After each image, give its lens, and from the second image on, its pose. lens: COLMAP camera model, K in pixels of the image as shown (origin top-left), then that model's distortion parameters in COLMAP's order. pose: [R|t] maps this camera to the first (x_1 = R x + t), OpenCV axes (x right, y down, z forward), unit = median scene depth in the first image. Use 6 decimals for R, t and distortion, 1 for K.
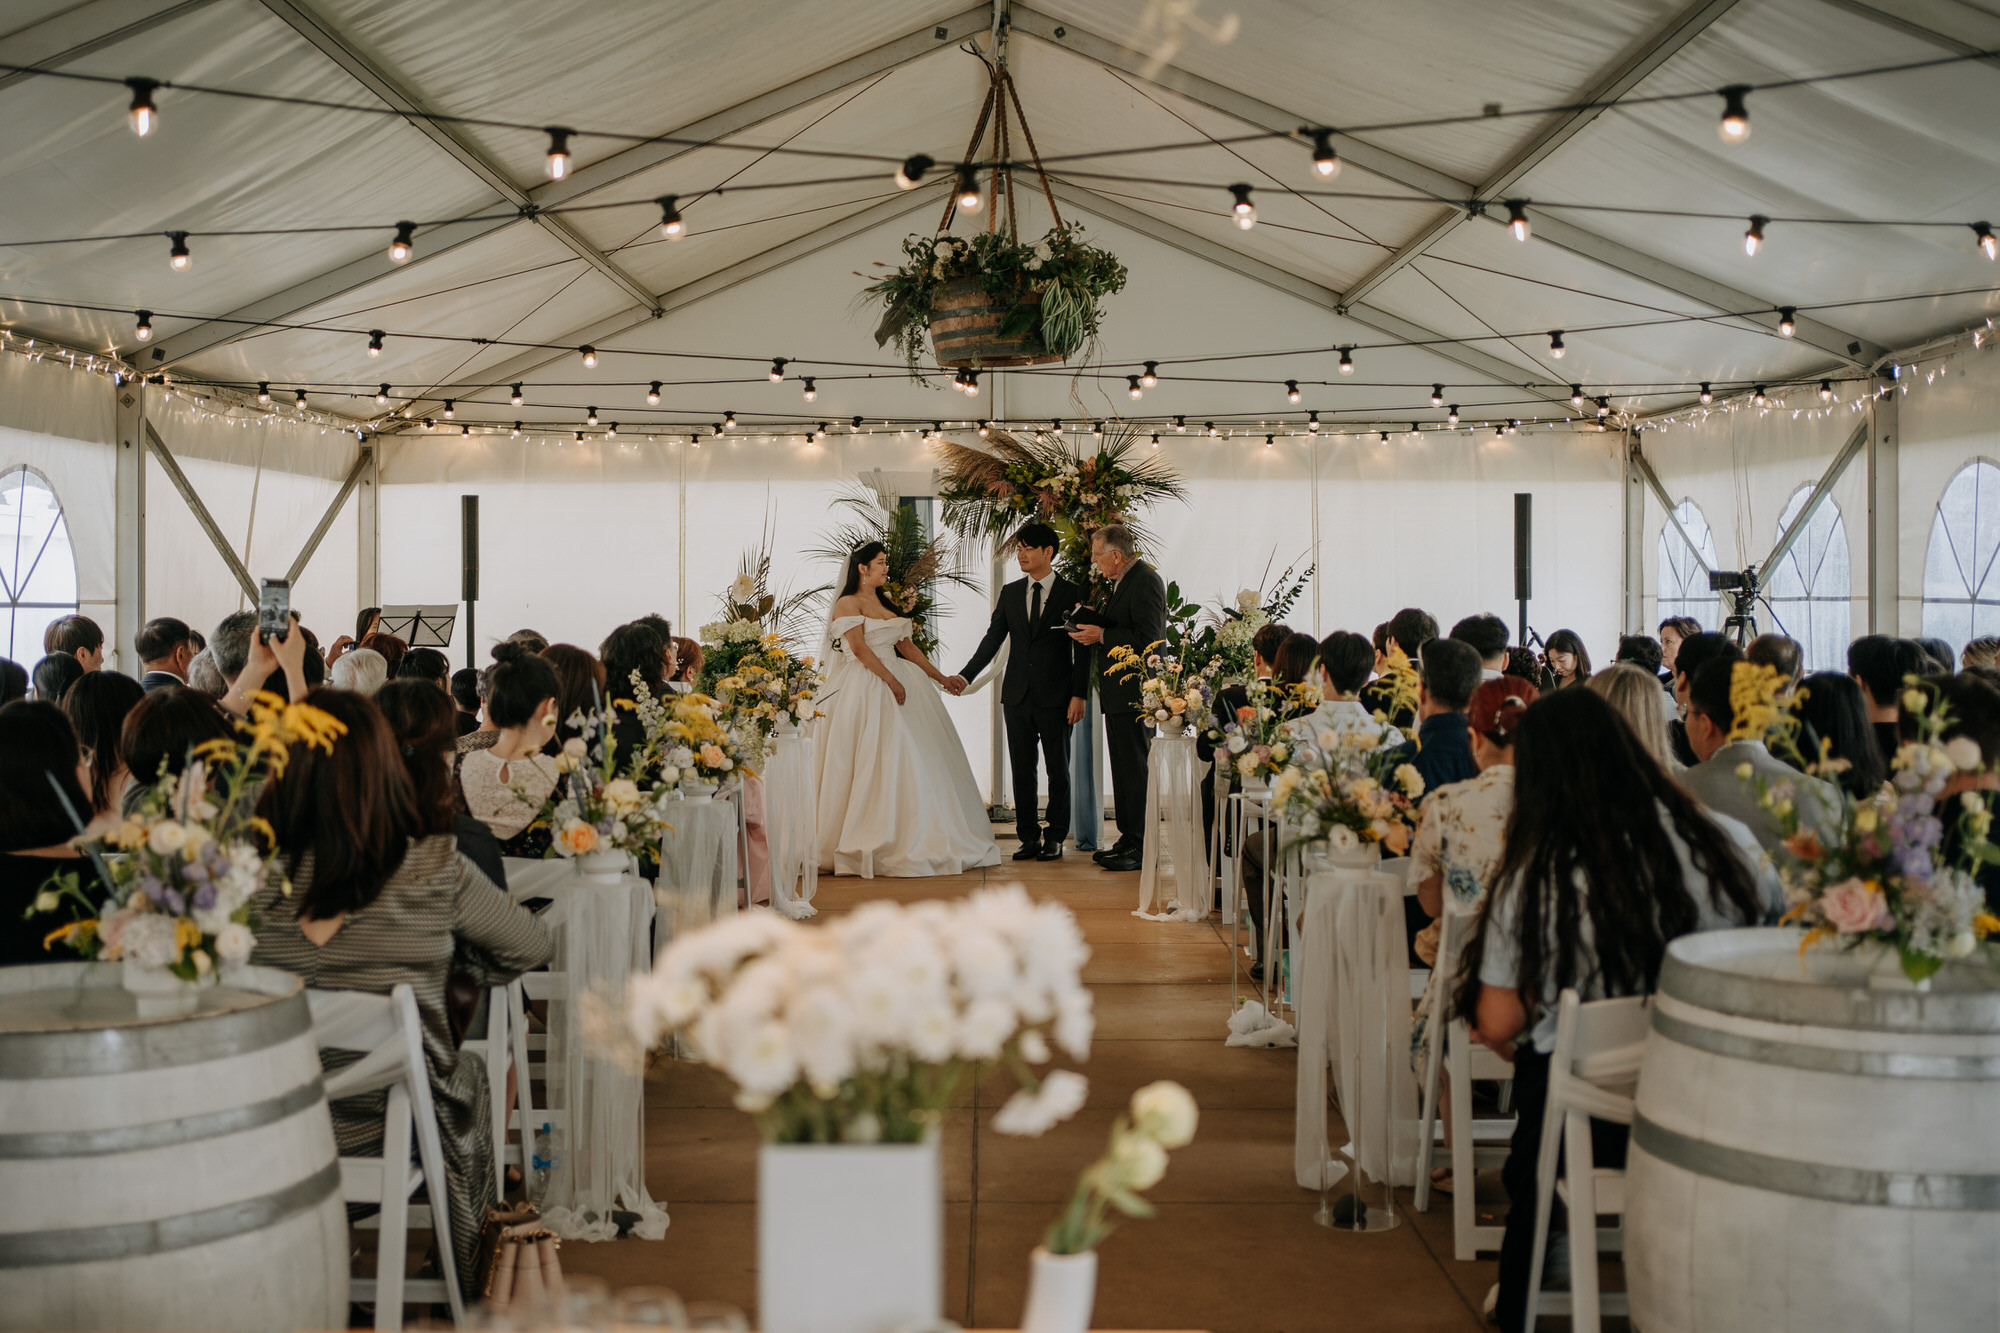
lens RADIAL K [[2076.7, 0, 1004.5], [0, 2076.7, 646.3], [0, 0, 1]] dist [-0.047105, 0.182414]
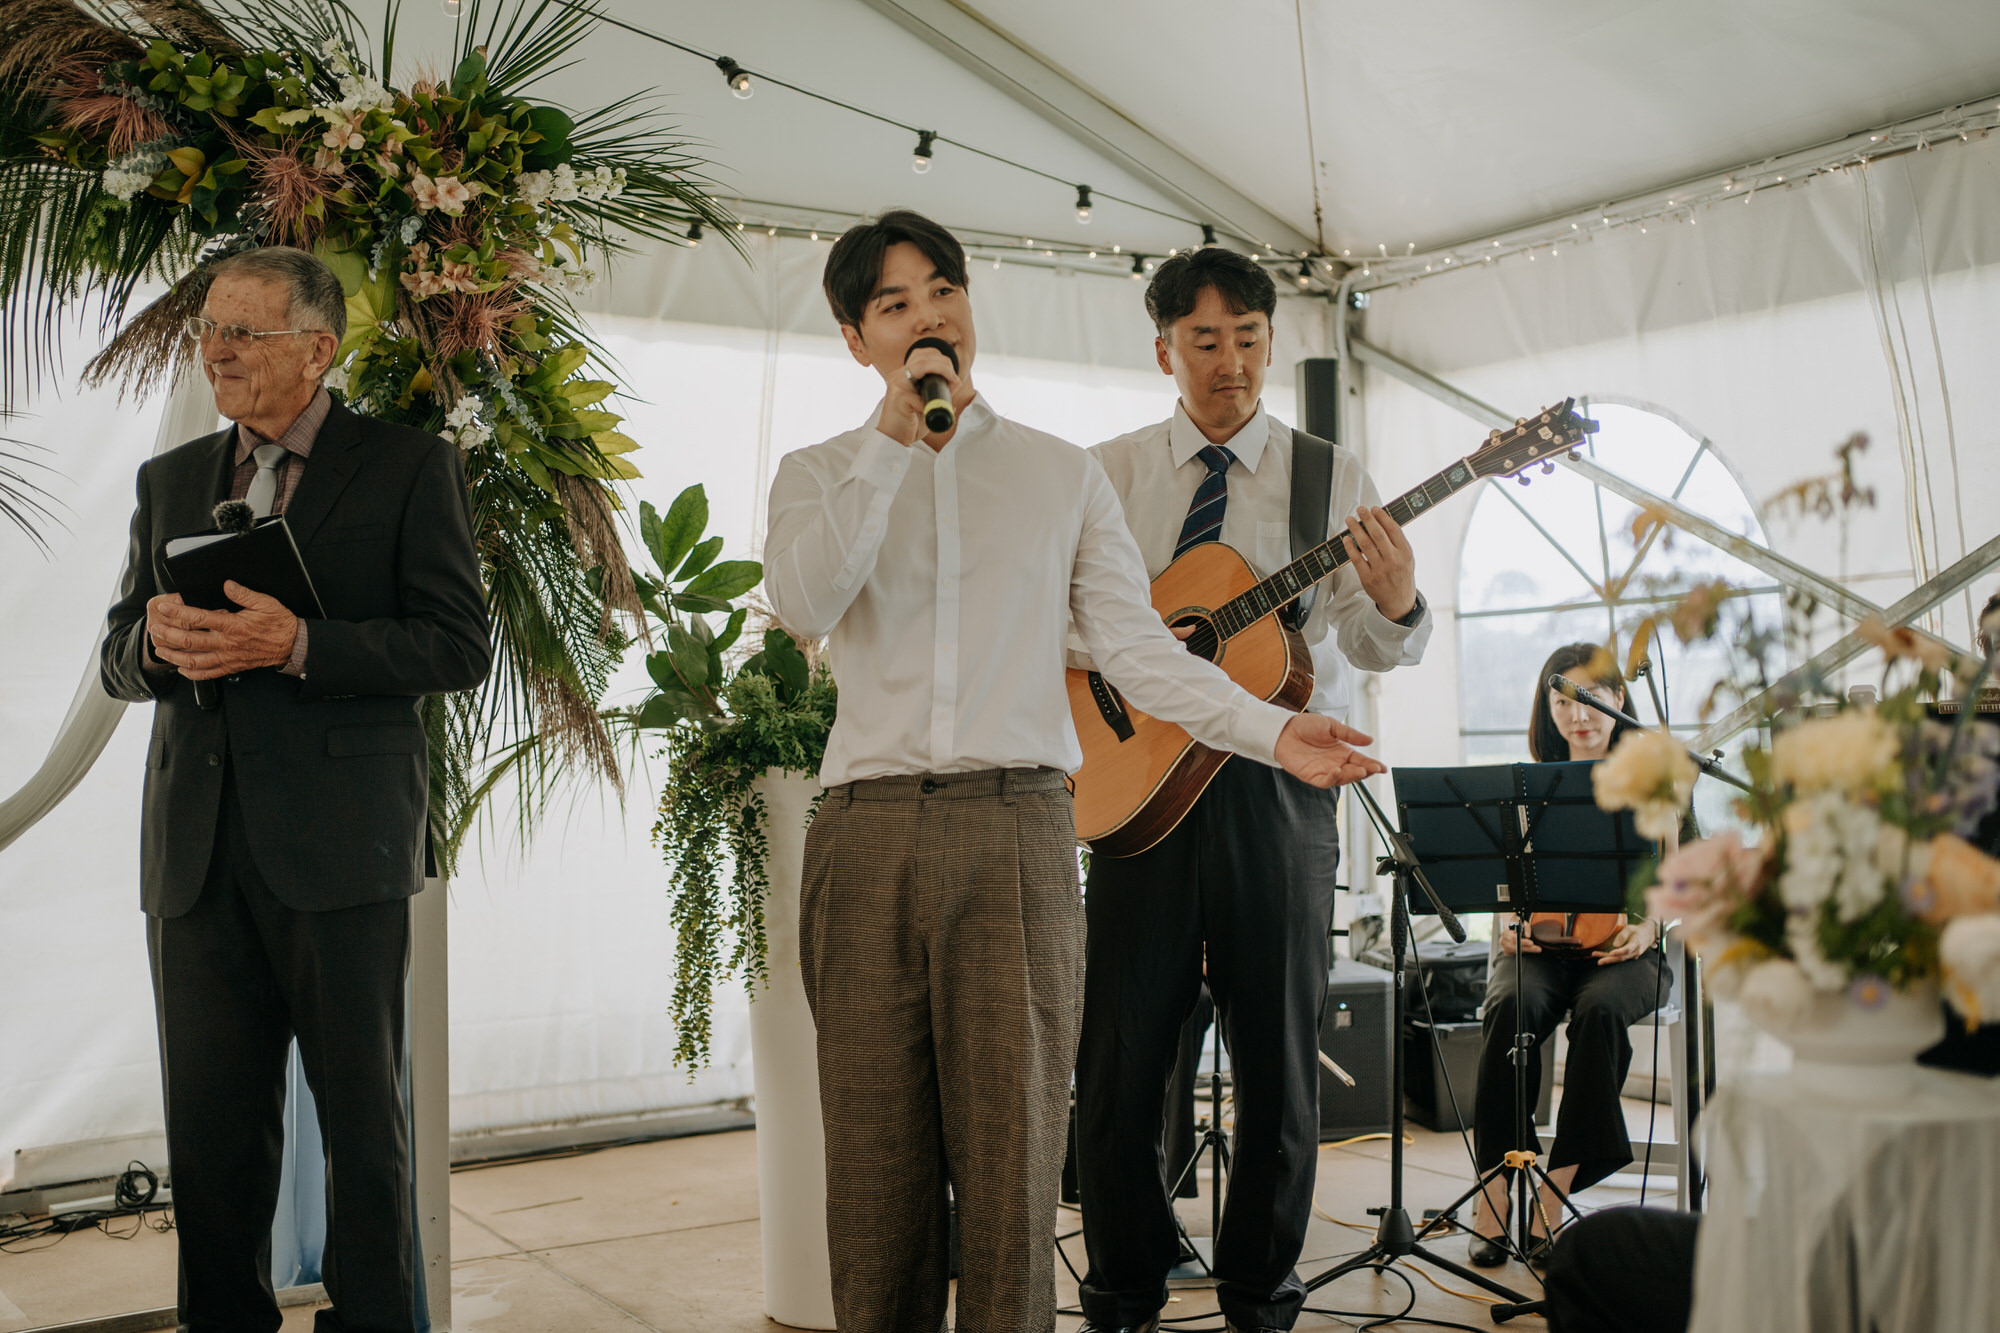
lens RADIAL K [[2076.7, 0, 1004.5], [0, 2076.7, 646.3], [0, 0, 1]] dist [-0.047105, 0.182414]
pose [[0.847141, 0.013153, 0.531205, -0.047865], [0.025404, 0.997548, -0.065214, 0.015399], [-0.530760, 0.068741, 0.844730, 0.704580]]
